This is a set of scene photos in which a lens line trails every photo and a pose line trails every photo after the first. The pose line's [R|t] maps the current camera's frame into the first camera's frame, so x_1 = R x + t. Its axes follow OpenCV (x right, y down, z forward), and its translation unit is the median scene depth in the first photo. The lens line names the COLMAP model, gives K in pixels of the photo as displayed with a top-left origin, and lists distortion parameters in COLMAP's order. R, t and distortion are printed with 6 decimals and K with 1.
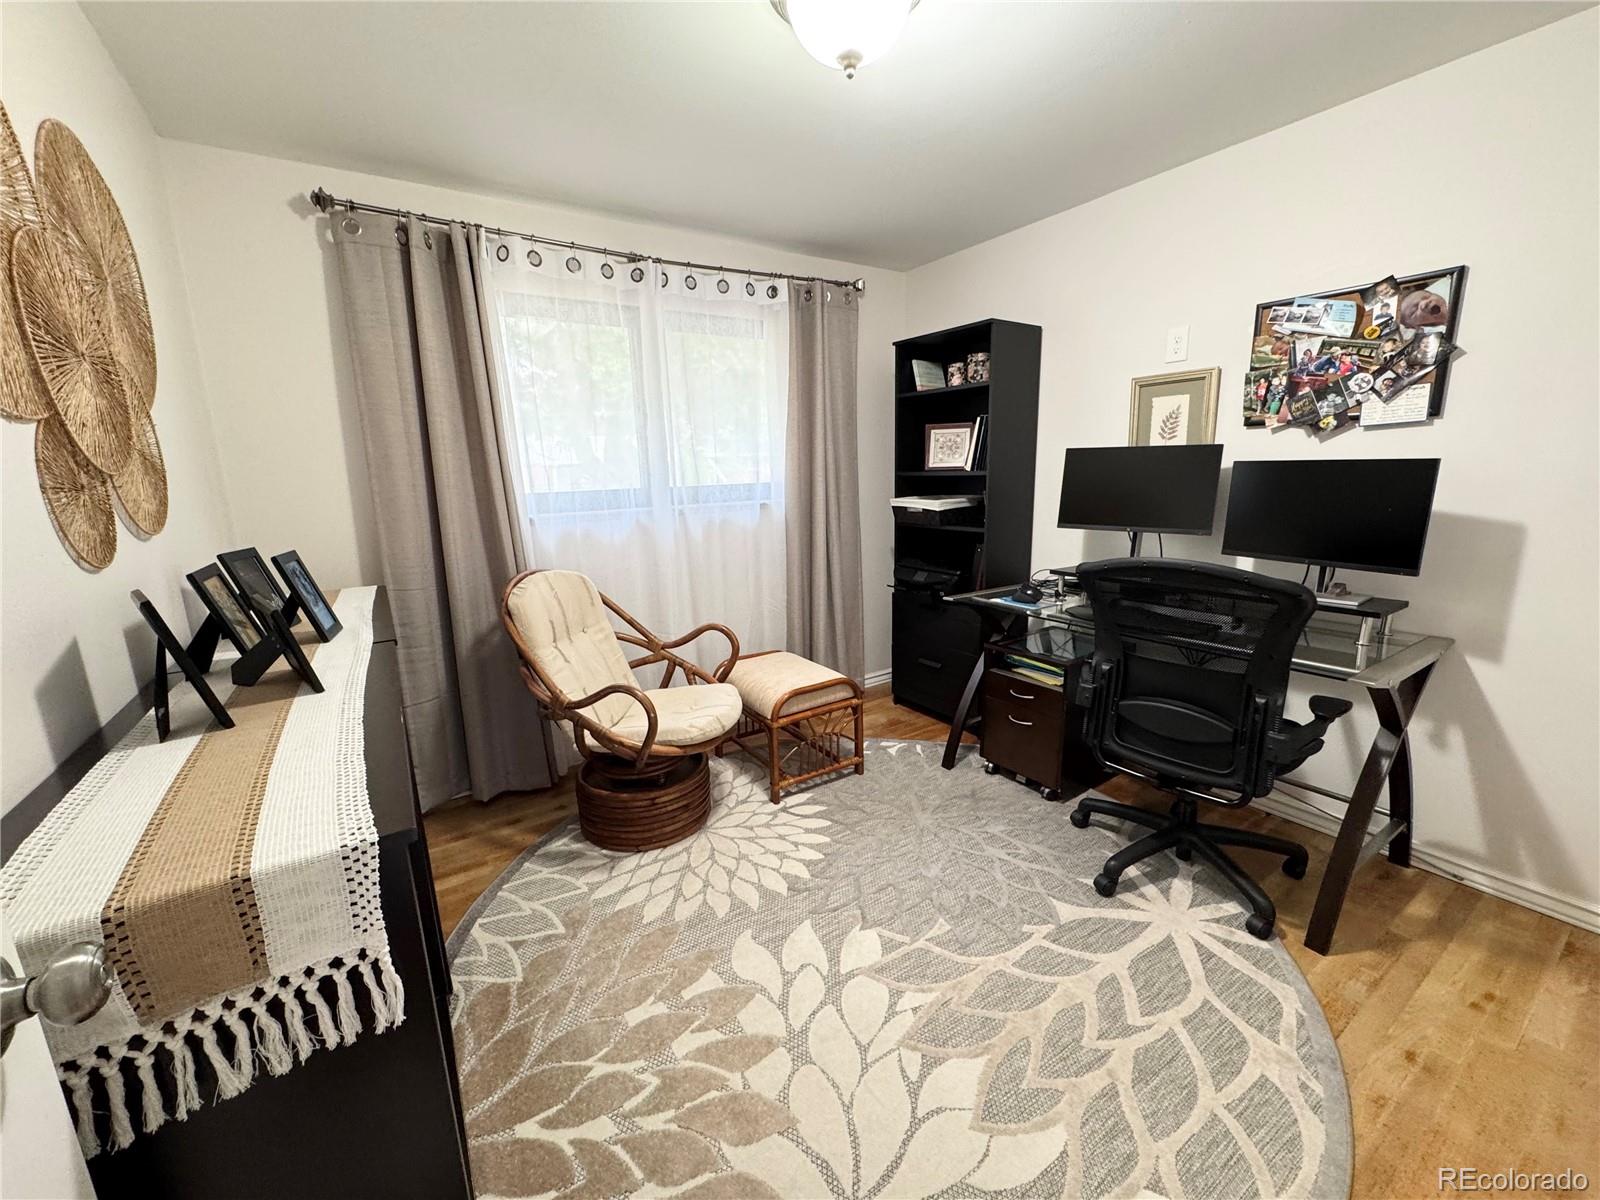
lens RADIAL K [[643.8, 0, 799.2], [0, 643.8, 602.1], [0, 0, 1]] dist [0.000872, 0.000041]
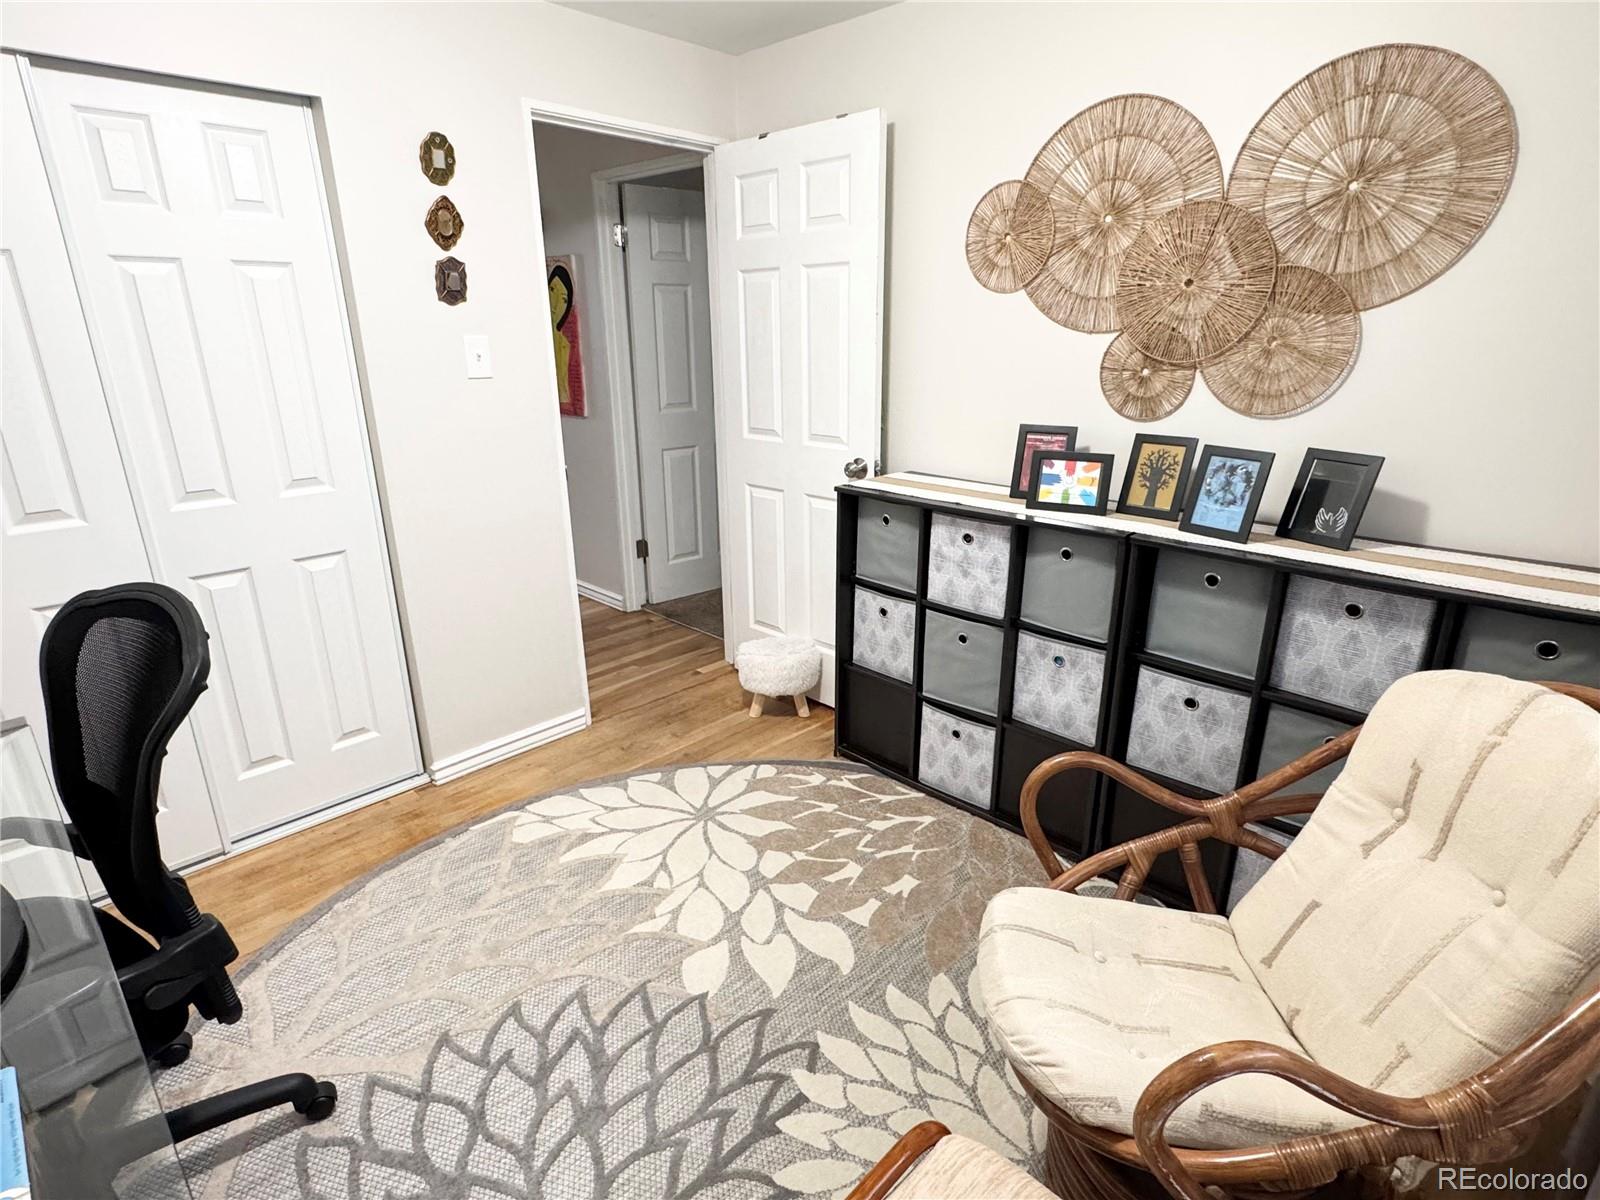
lens RADIAL K [[831.4, 0, 795.2], [0, 831.4, 602.8], [0, 0, 1]] dist [-0.001927, -0.000042]
pose [[-0.976152, 0.108461, -0.188051, 0.149463], [-0.002346, 0.860923, 0.508729, -0.486149], [0.217075, 0.497039, -0.840138, 1.888129]]
